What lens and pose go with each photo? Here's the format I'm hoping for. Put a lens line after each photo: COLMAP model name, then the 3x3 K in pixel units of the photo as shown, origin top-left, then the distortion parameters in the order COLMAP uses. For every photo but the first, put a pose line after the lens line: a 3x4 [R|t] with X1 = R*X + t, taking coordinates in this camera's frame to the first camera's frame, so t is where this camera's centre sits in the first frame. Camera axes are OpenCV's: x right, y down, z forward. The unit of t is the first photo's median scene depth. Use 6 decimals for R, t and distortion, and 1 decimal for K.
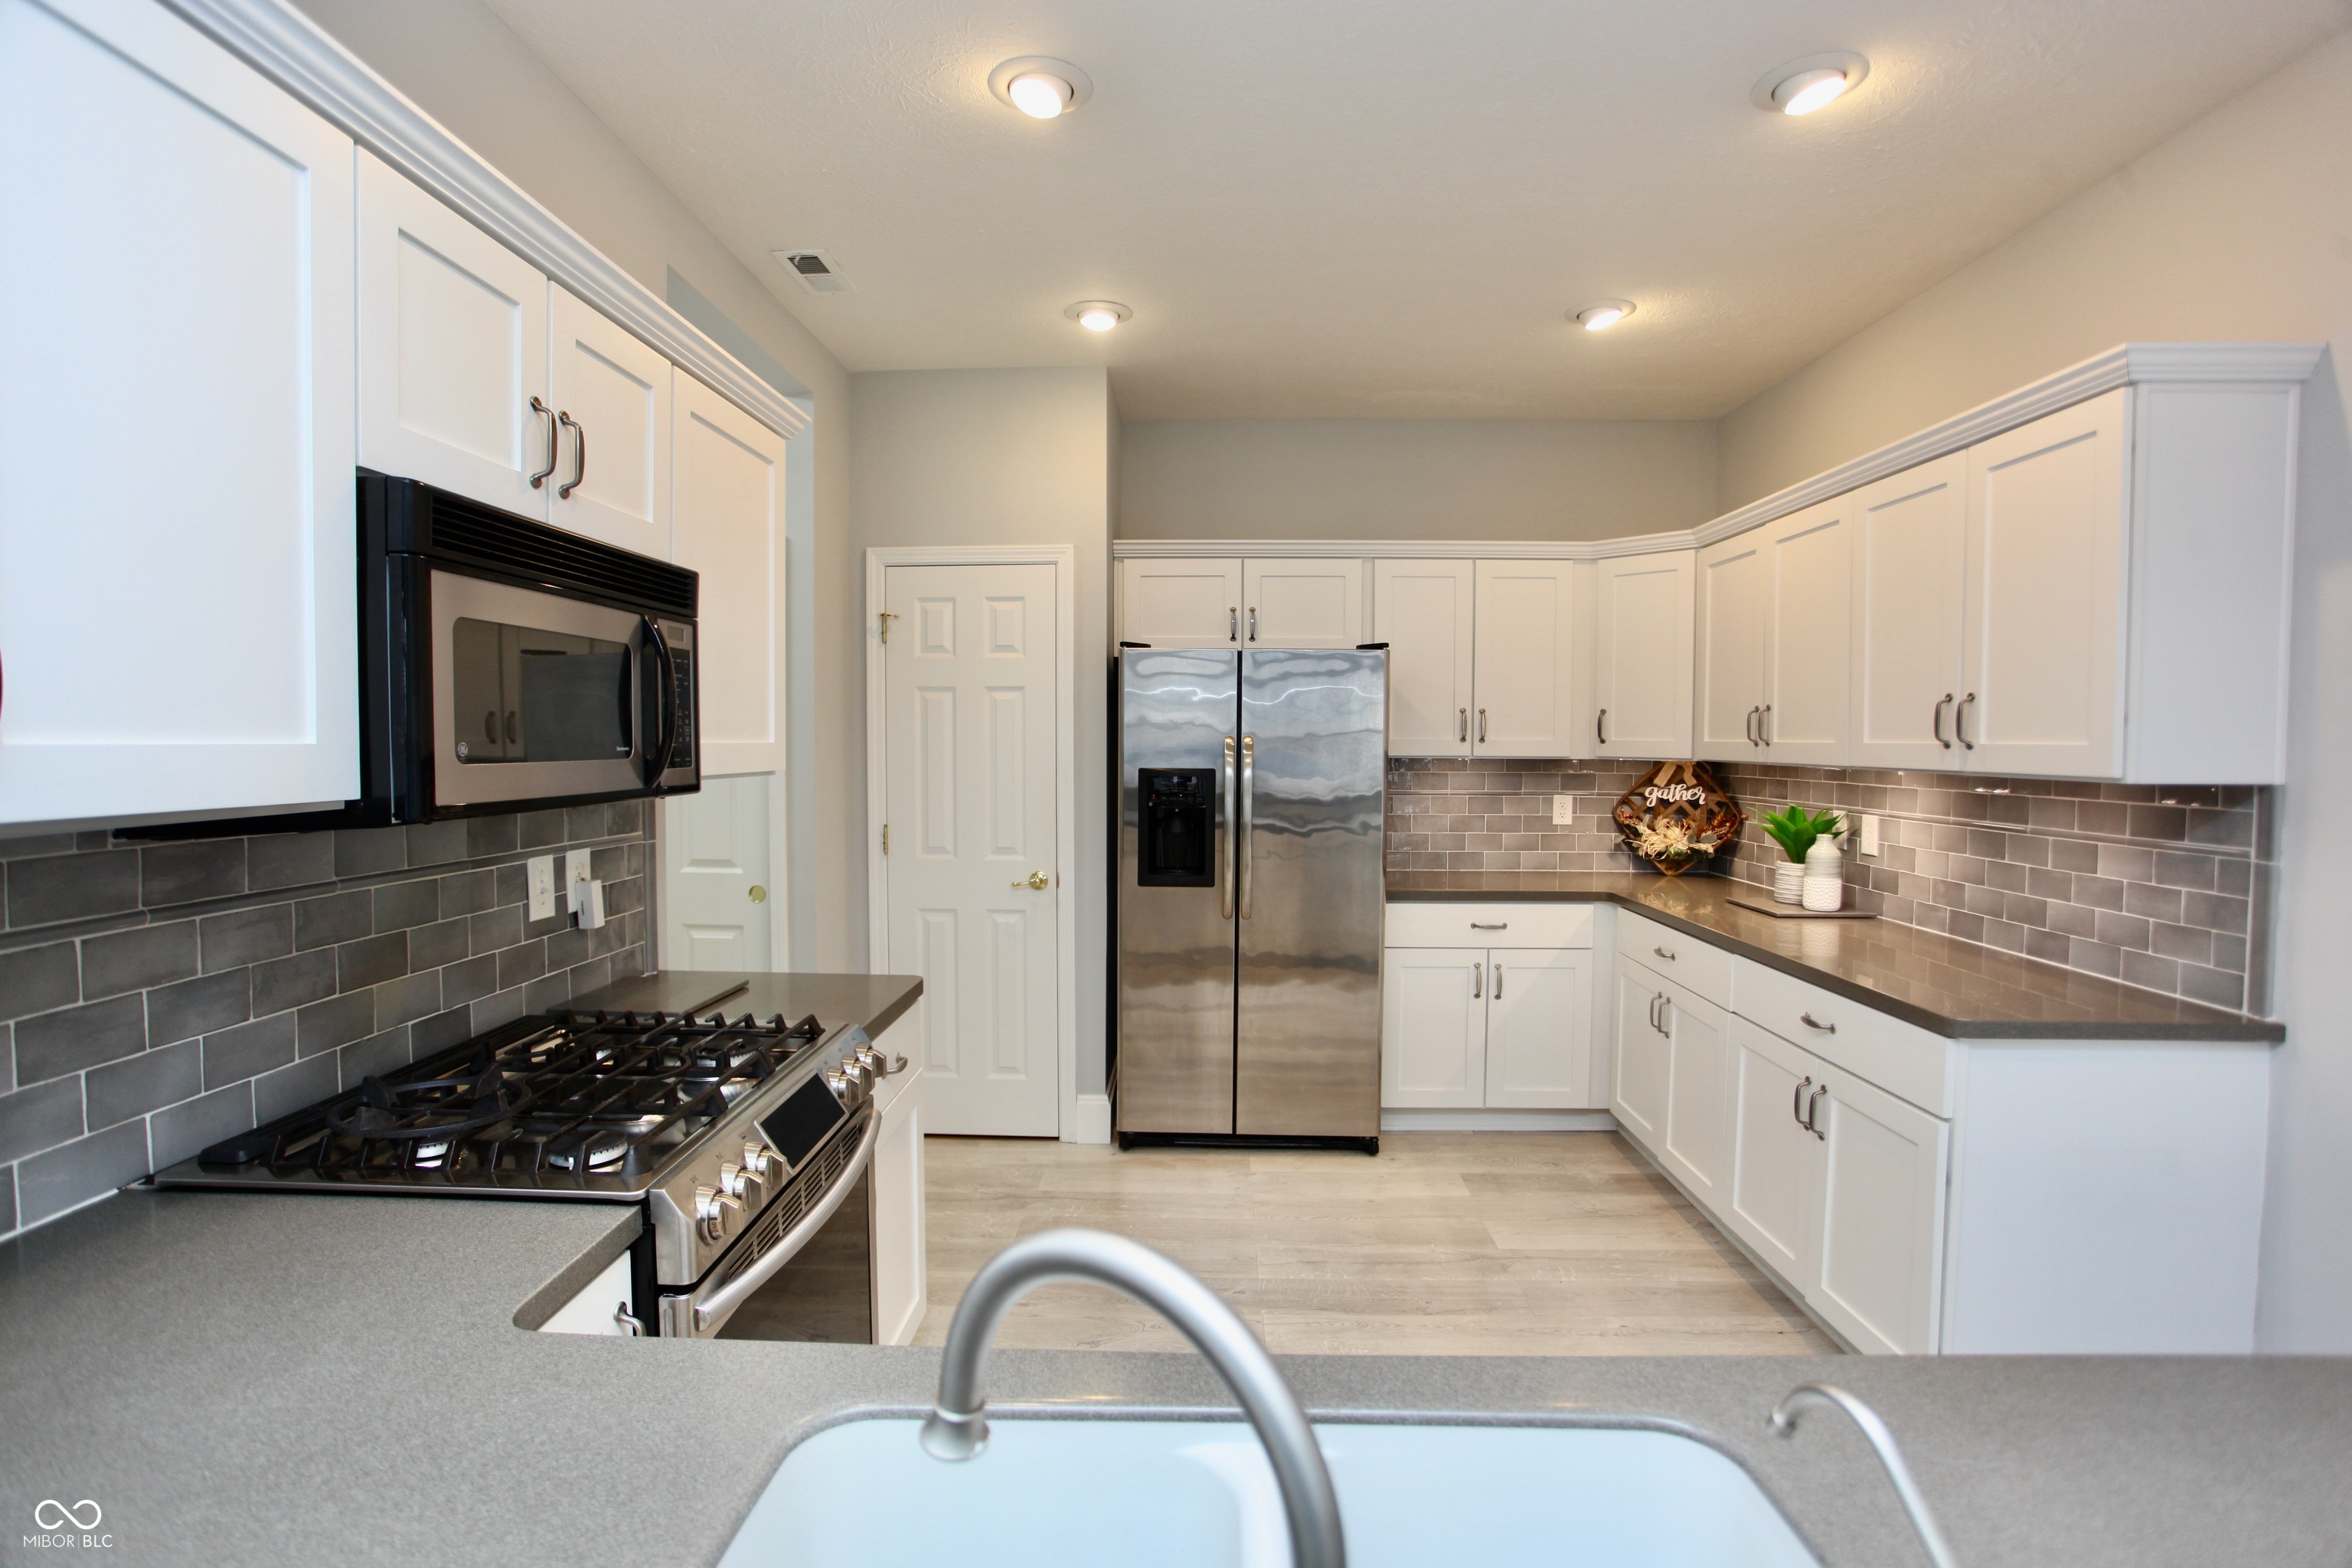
lens RADIAL K [[1139.4, 0, 1175.8], [0, 1139.4, 780.6], [0, 0, 1]] dist [-0.078215, 0.038419]
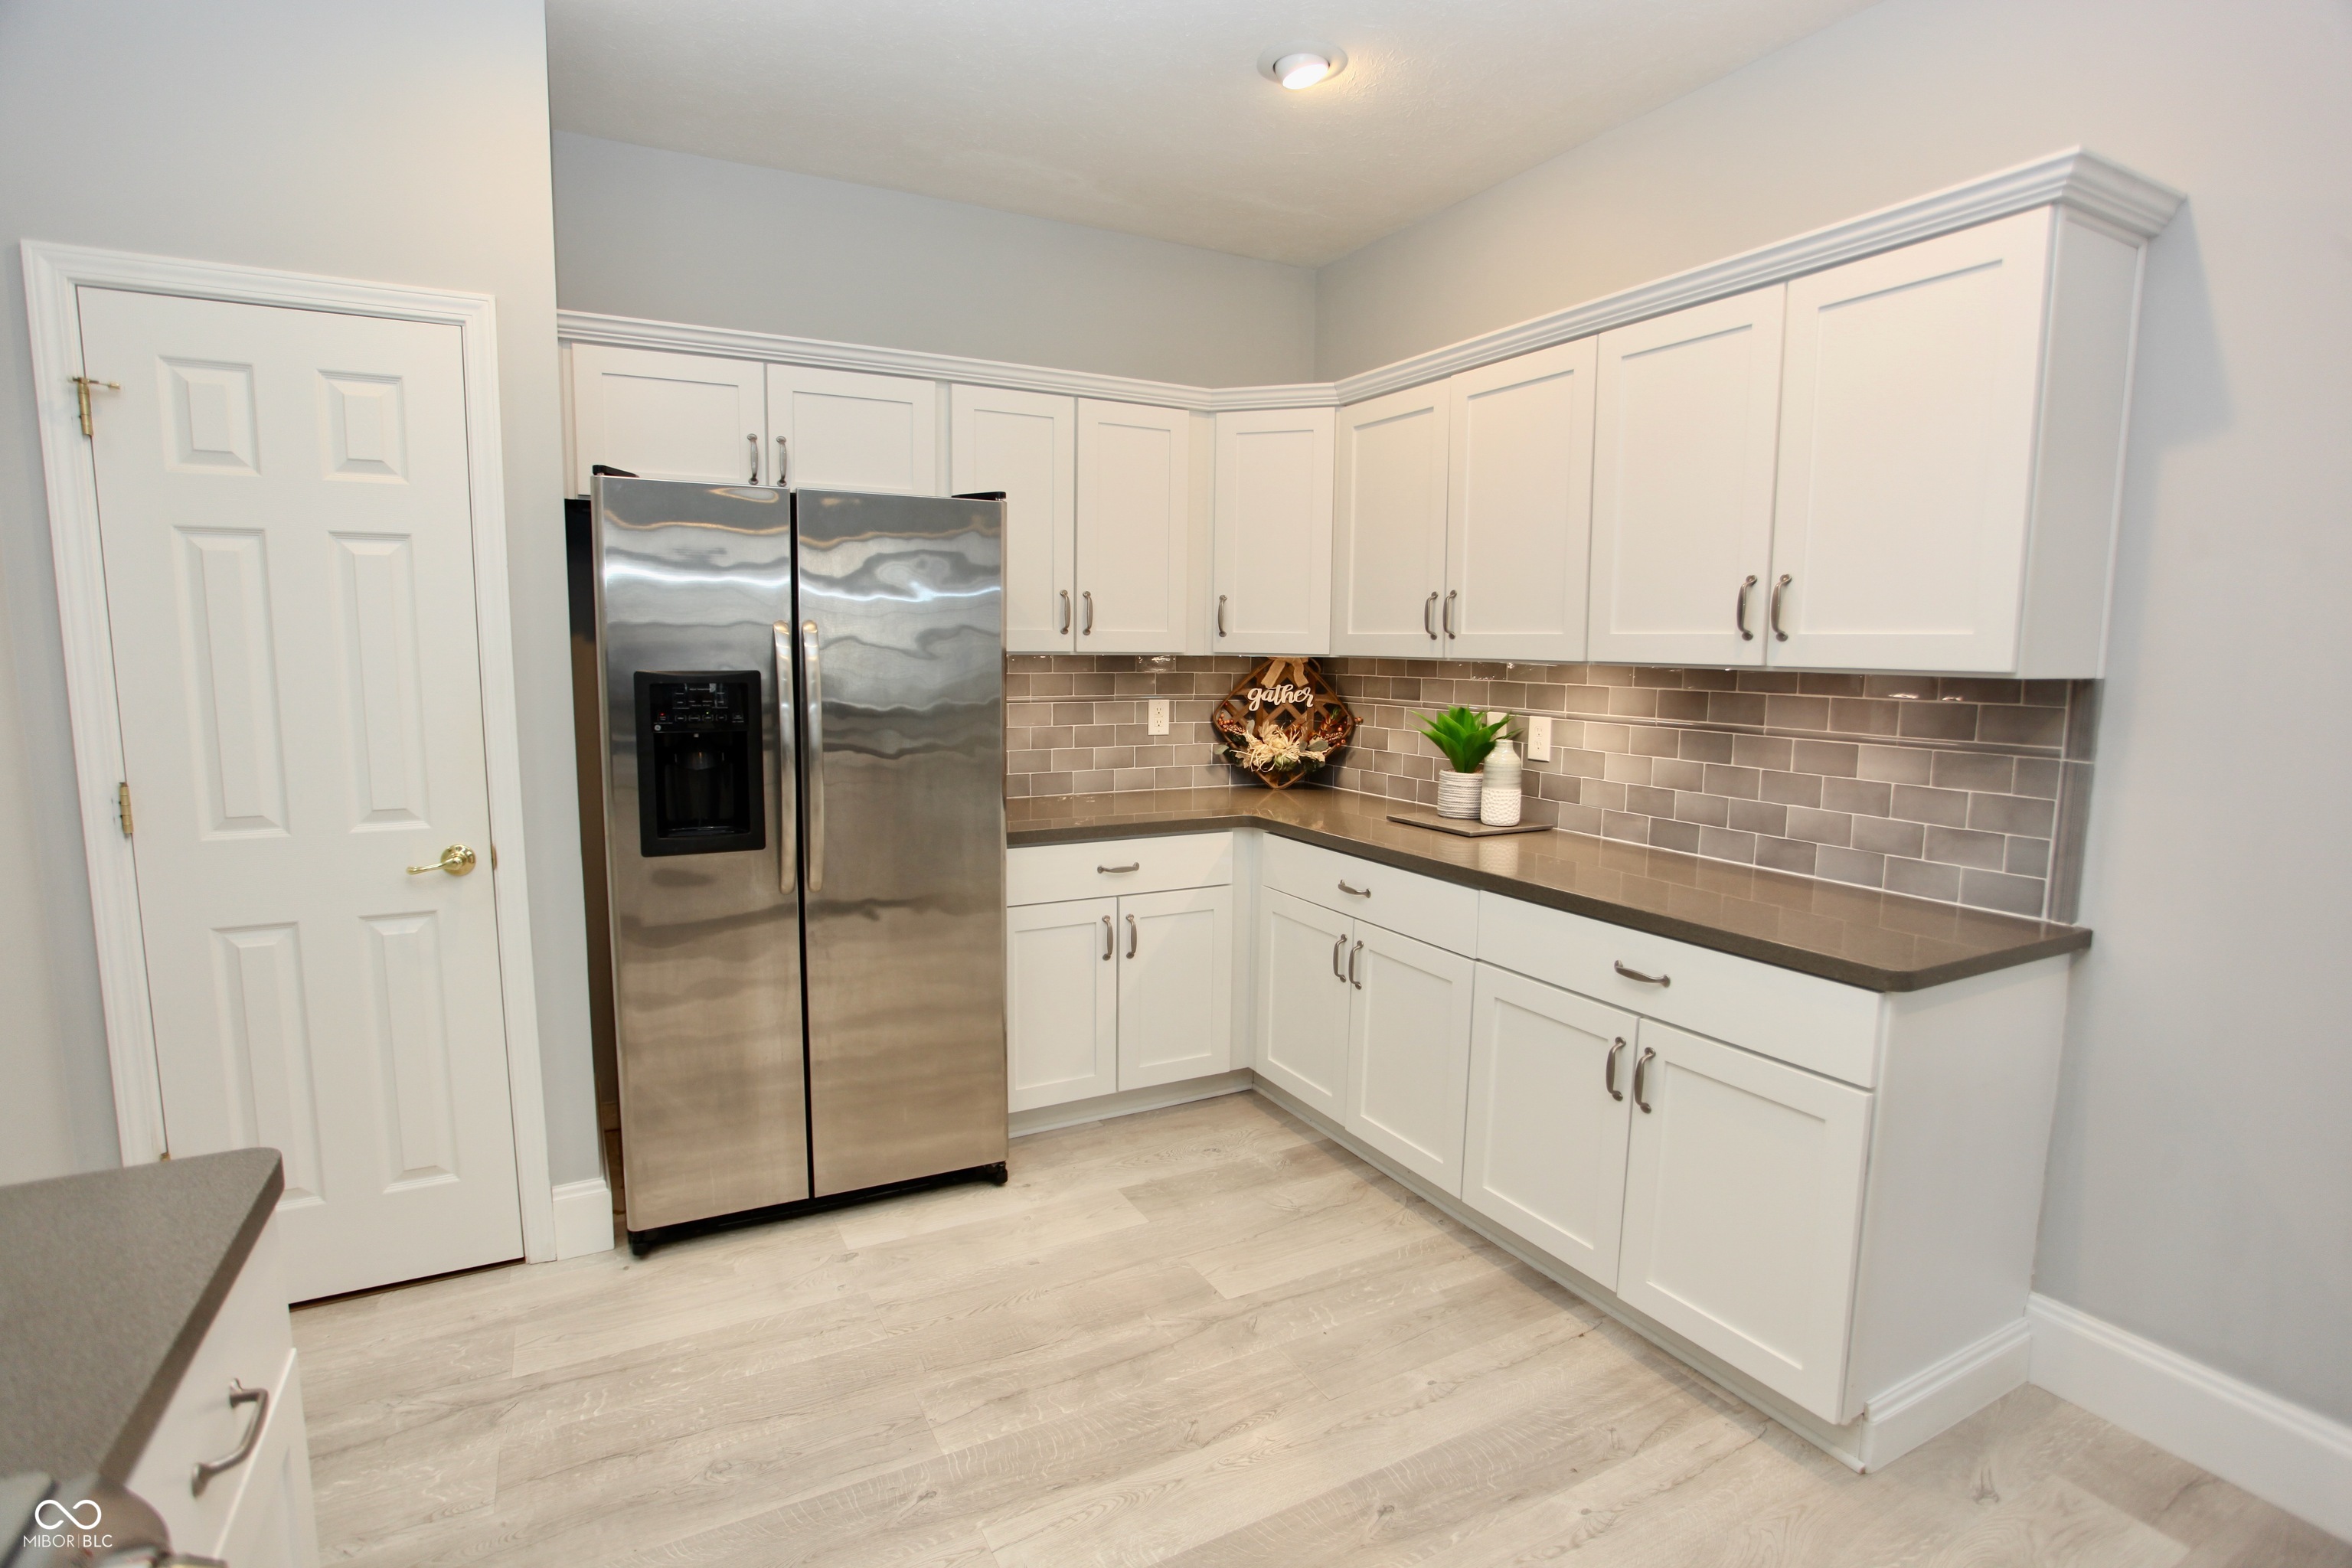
lens RADIAL K [[1139.4, 0, 1175.8], [0, 1139.4, 780.6], [0, 0, 1]] dist [-0.078215, 0.038419]
pose [[0.865661, -0.054520, 0.497653, -0.084484], [0.012798, 0.996138, 0.086869, -0.000686], [-0.500467, -0.068830, 0.863015, 0.313685]]
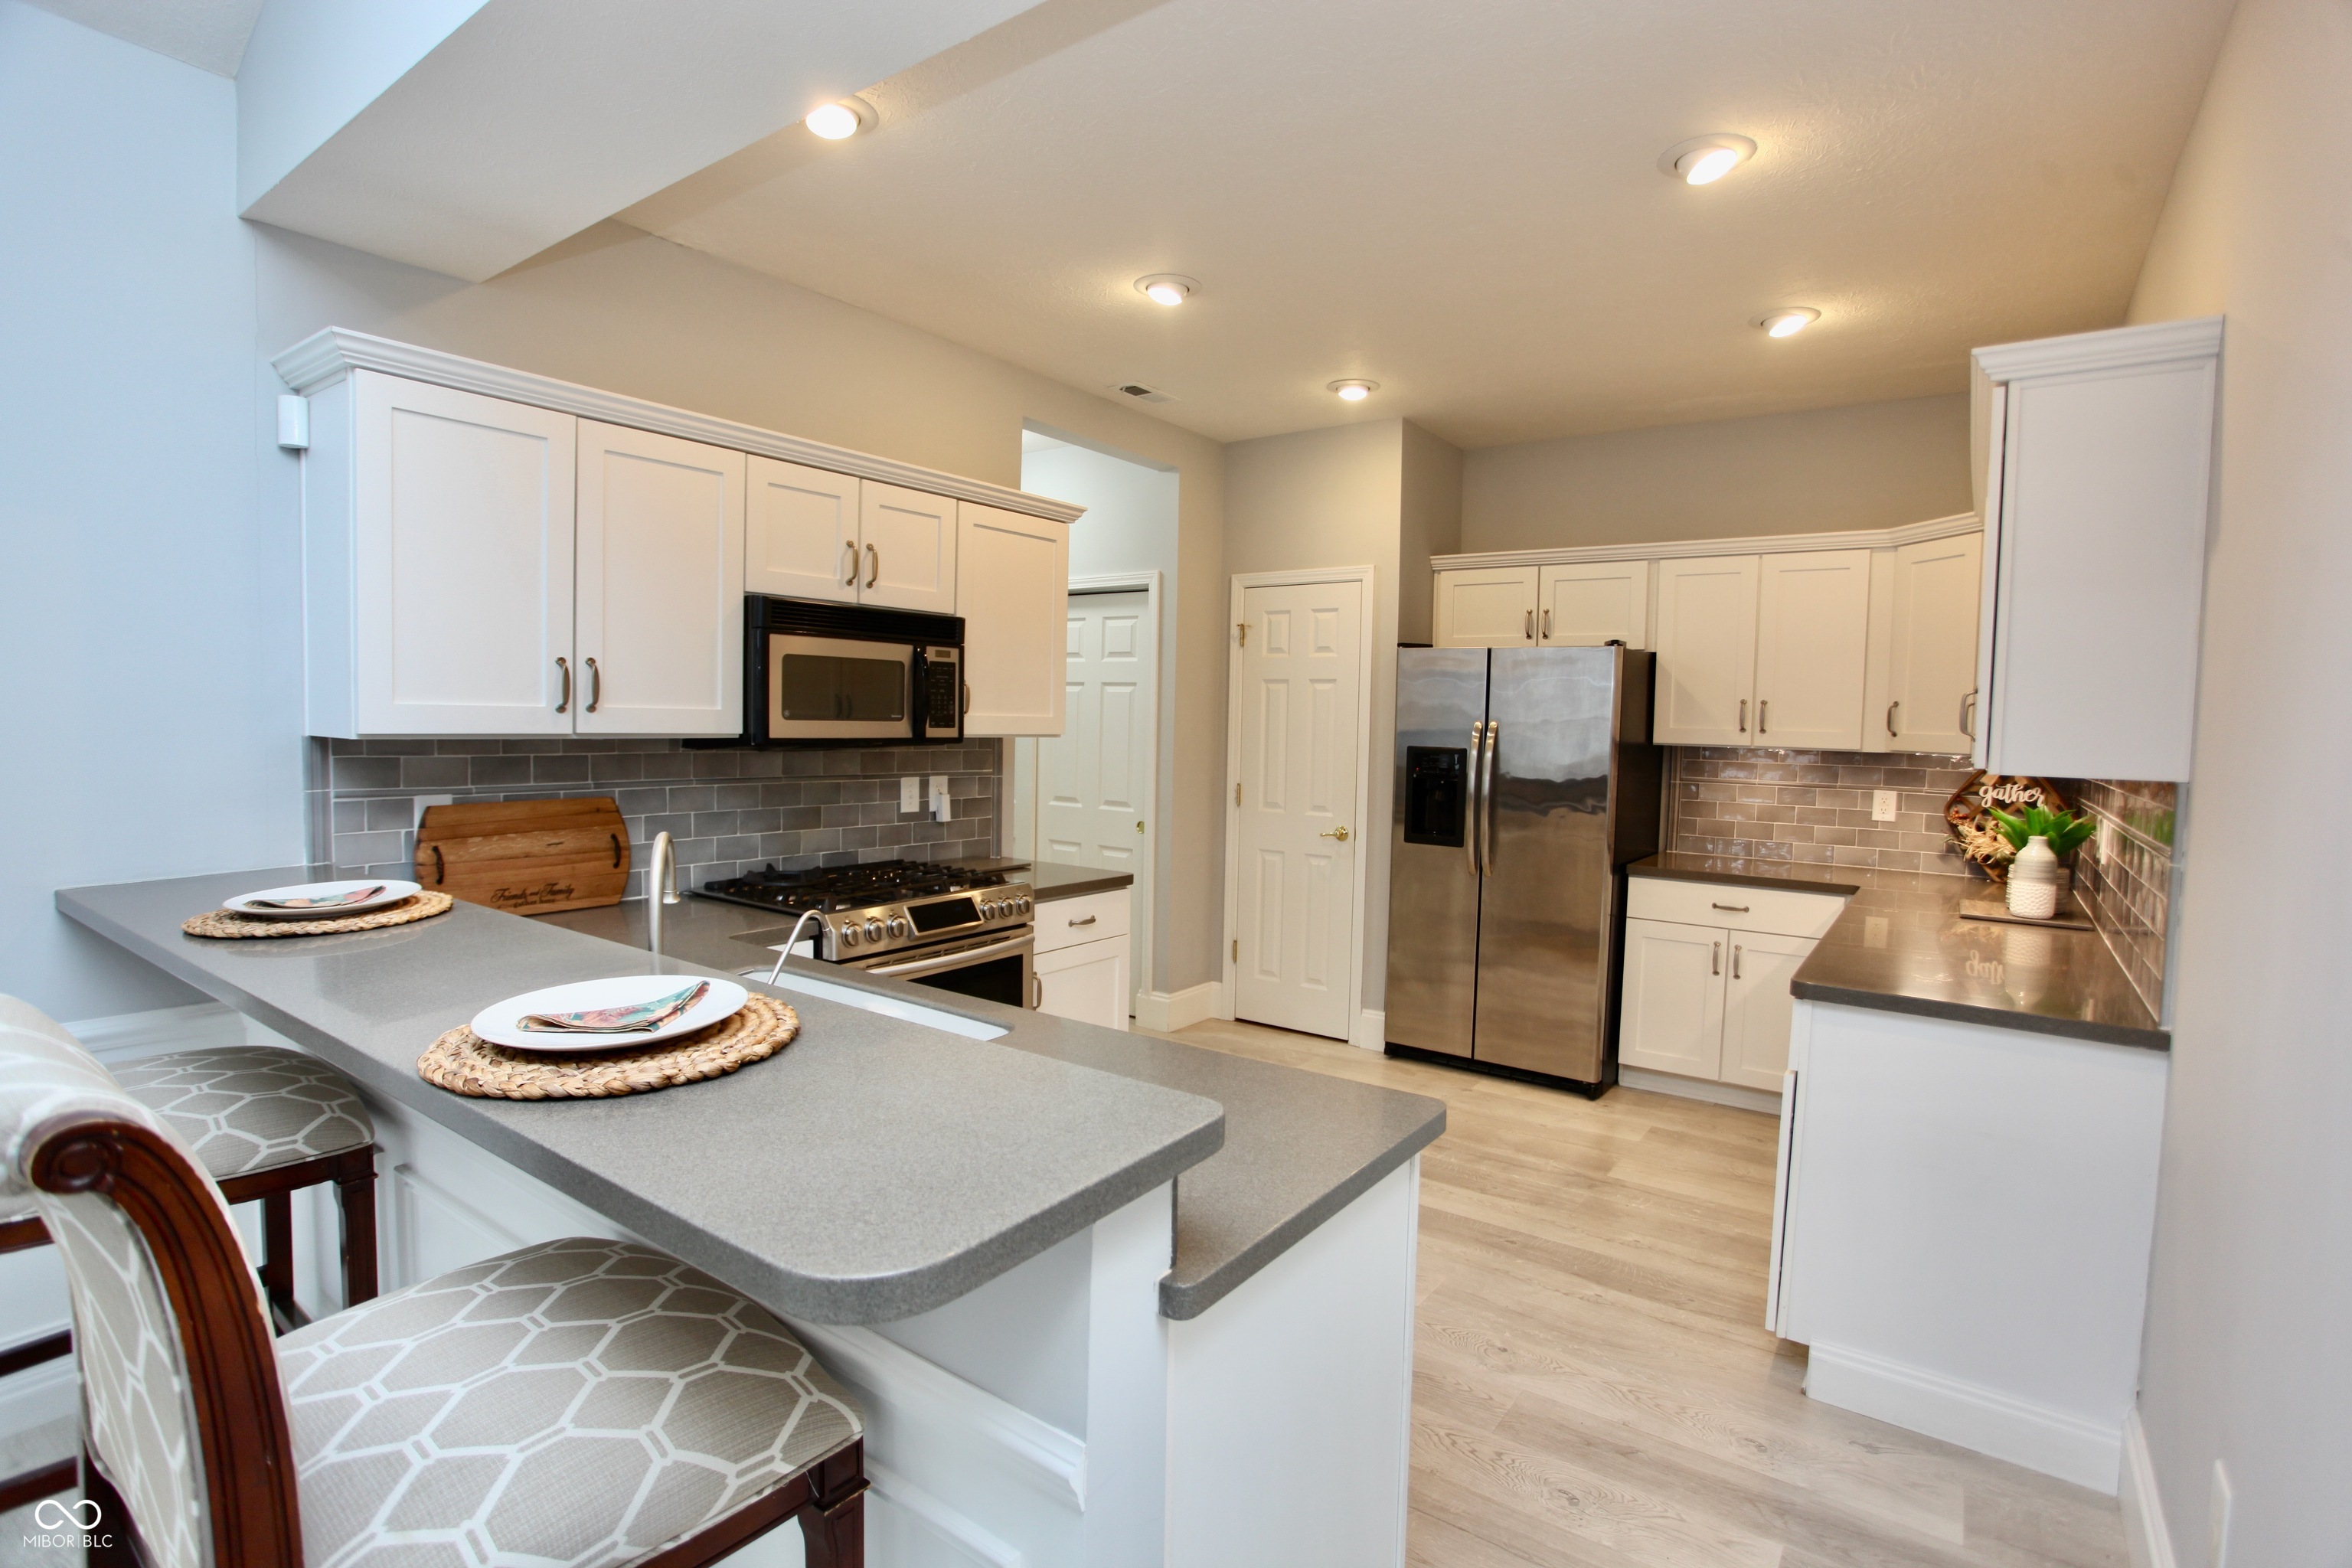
lens RADIAL K [[1139.4, 0, 1175.8], [0, 1139.4, 780.6], [0, 0, 1]] dist [-0.078215, 0.038419]
pose [[0.828291, 0.045509, -0.558447, 0.445132], [-0.039617, 0.998958, 0.022647, 0.008419], [0.558896, 0.003365, 0.829231, -0.152005]]
